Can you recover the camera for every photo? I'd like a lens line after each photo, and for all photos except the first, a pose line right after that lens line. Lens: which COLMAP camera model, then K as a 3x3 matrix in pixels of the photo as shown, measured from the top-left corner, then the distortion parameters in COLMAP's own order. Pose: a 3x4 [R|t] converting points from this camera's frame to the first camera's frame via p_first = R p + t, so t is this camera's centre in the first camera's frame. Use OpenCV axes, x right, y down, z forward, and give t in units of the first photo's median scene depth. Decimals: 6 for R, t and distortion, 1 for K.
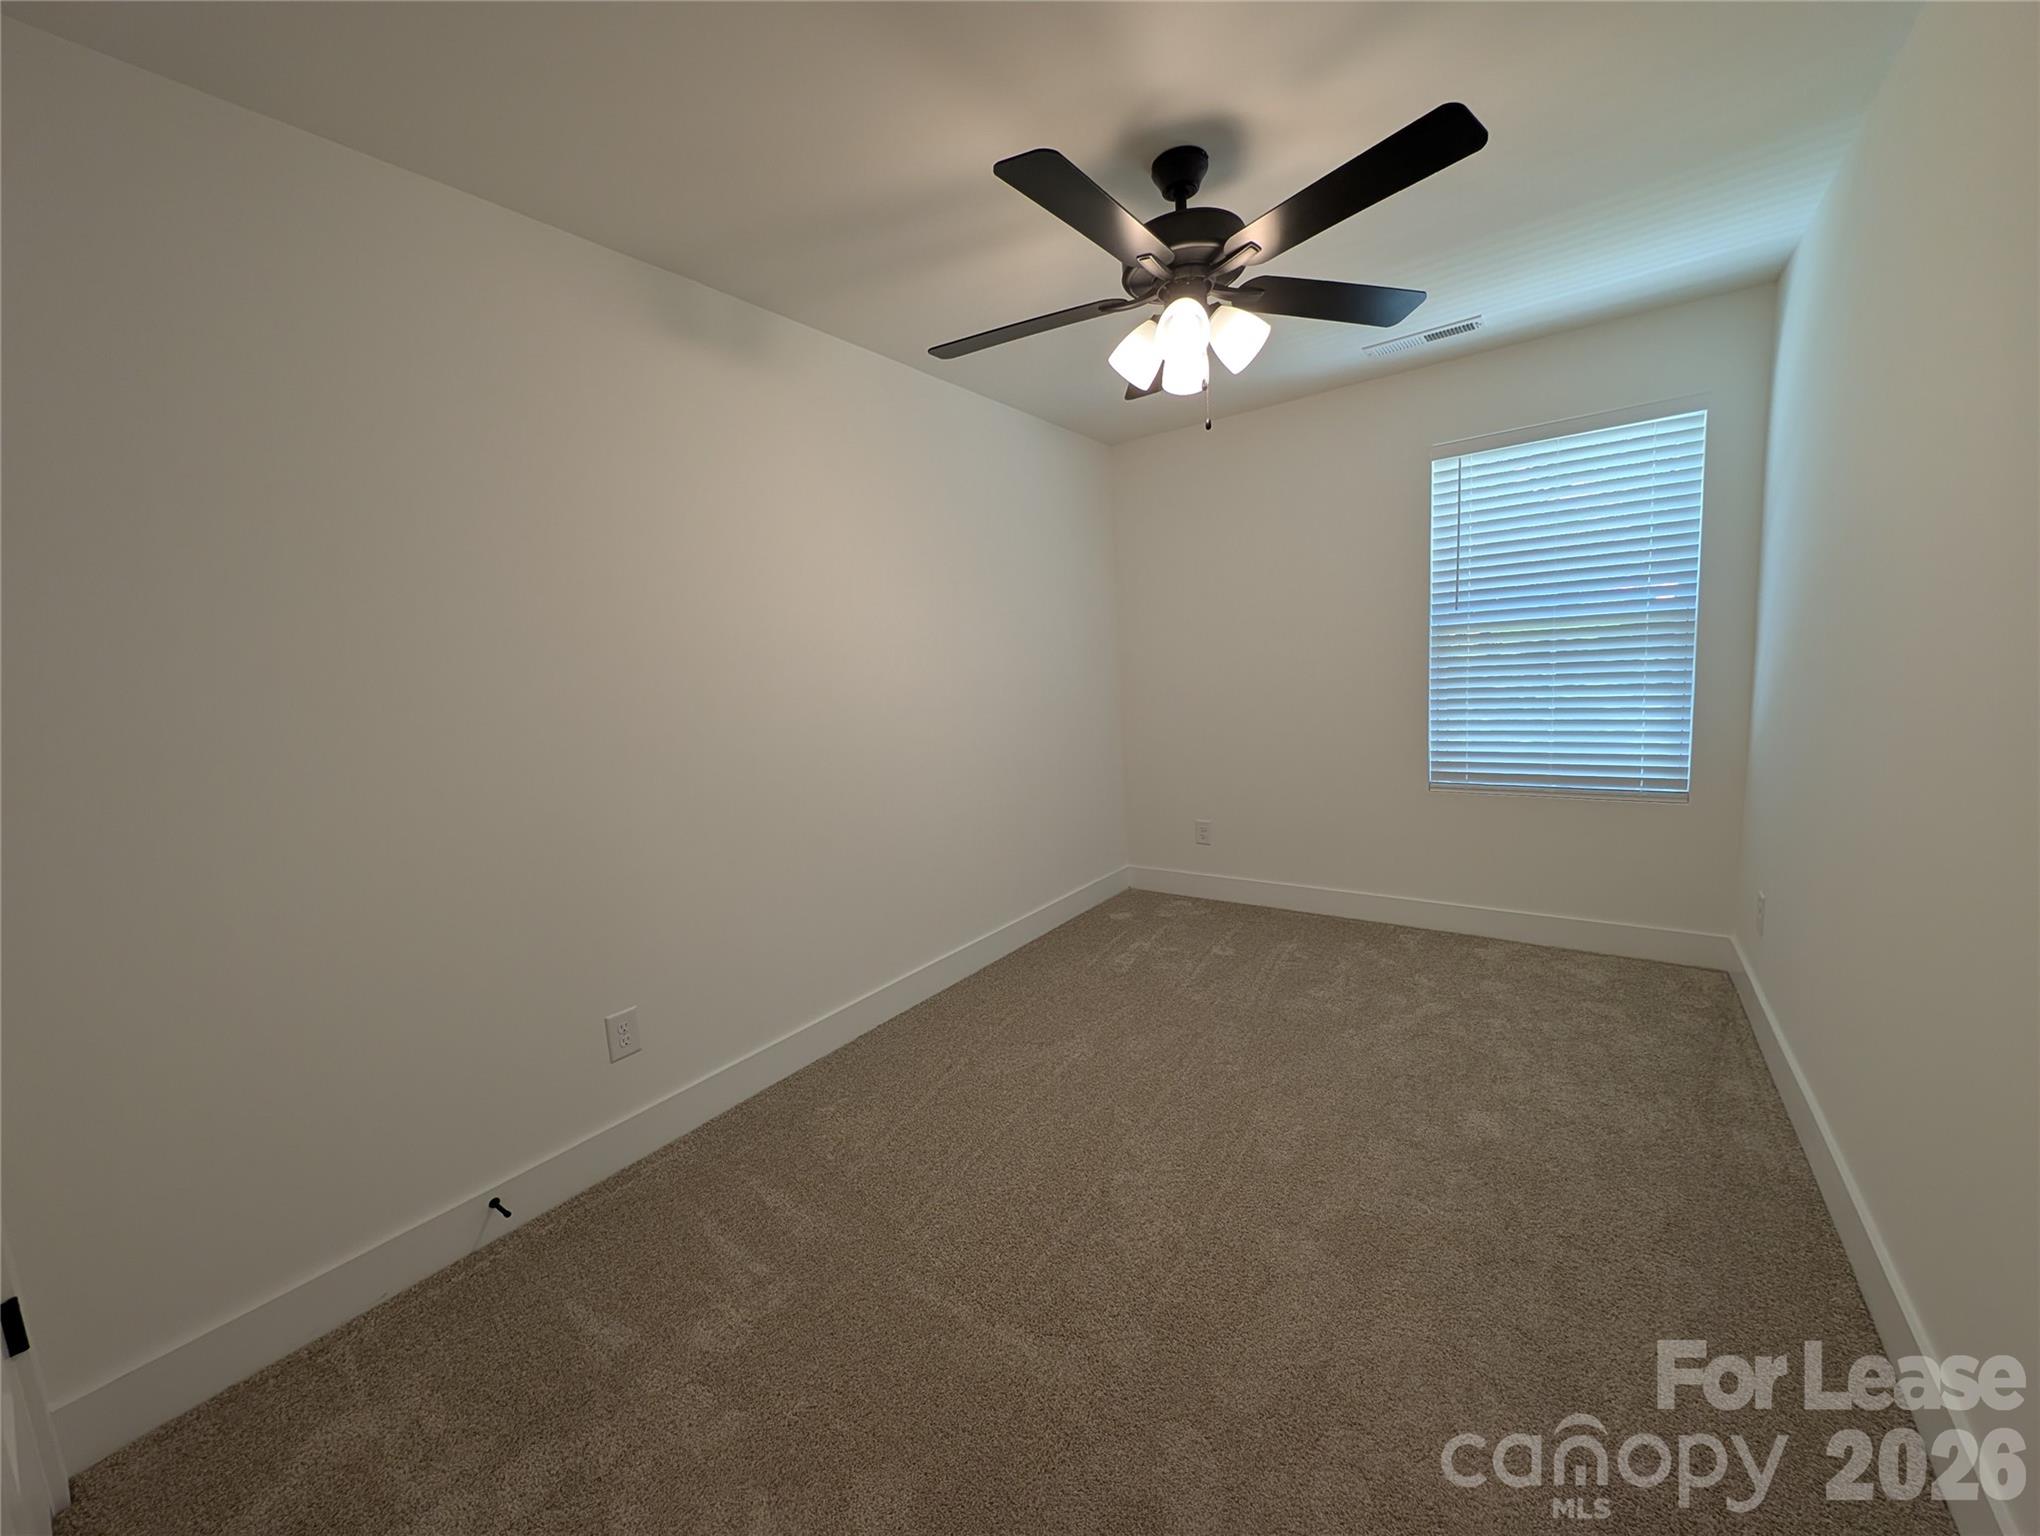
lens RADIAL K [[766.5, 0, 1020.6], [0, 766.5, 766.6], [0, 0, 1]] dist [0.014467, -0.005588]
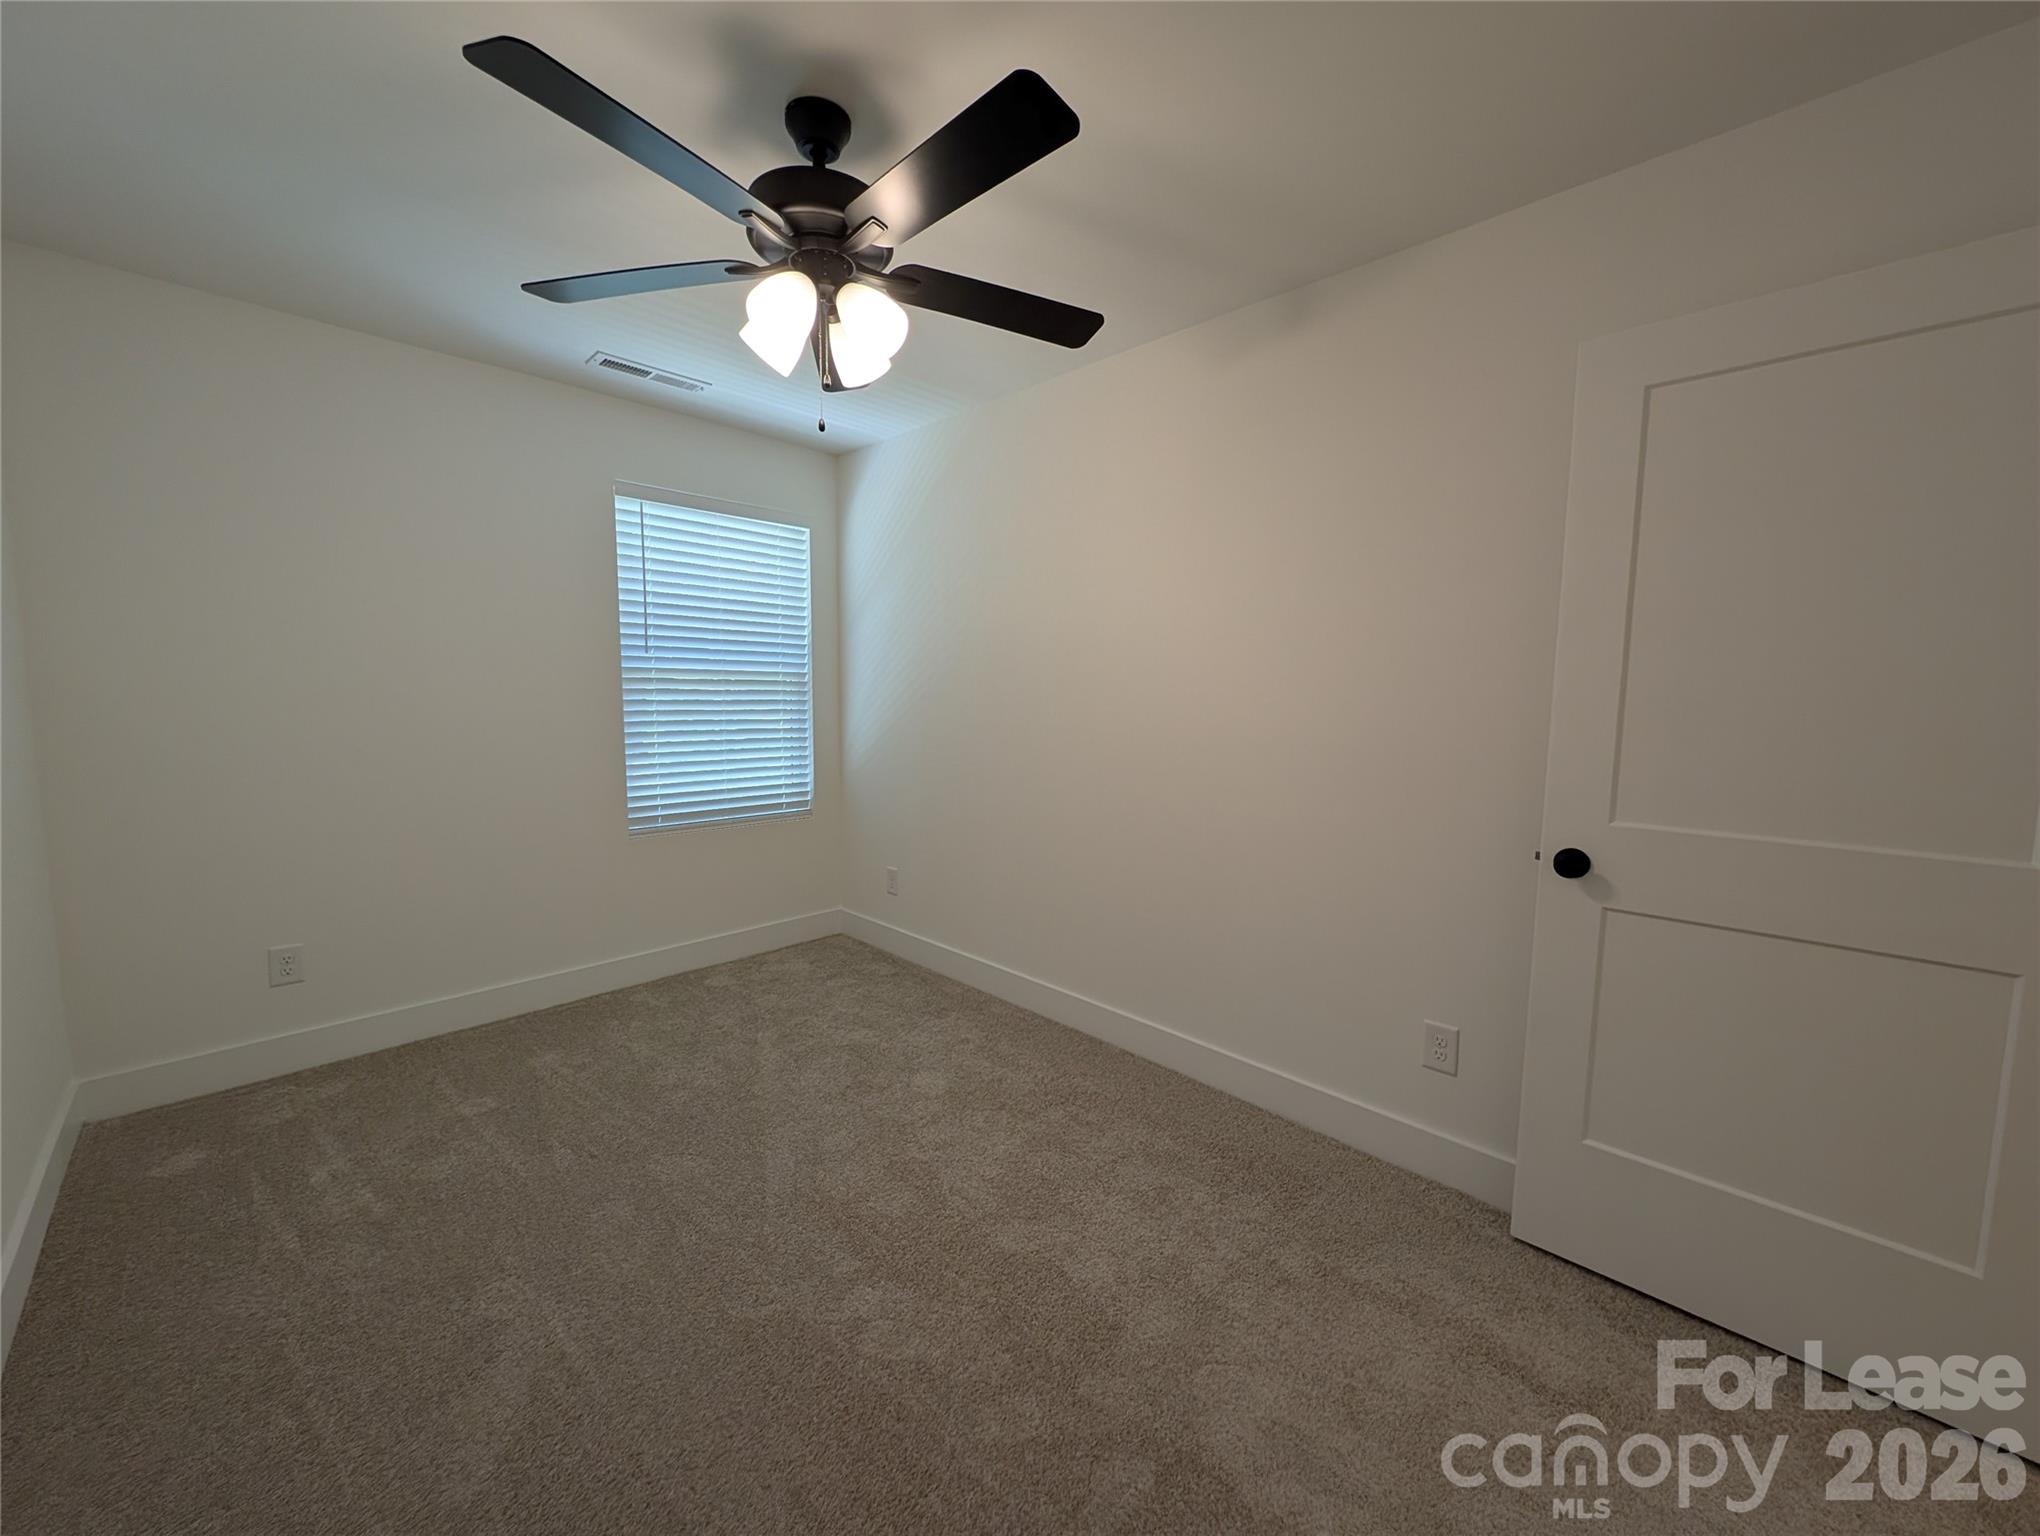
lens RADIAL K [[766.5, 0, 1020.6], [0, 766.5, 766.6], [0, 0, 1]] dist [0.014467, -0.005588]
pose [[0.145461, -0.042094, 0.988468, -0.394136], [0.110881, 0.993494, 0.025991, -0.033809], [-0.983131, 0.105821, 0.149182, 0.441402]]
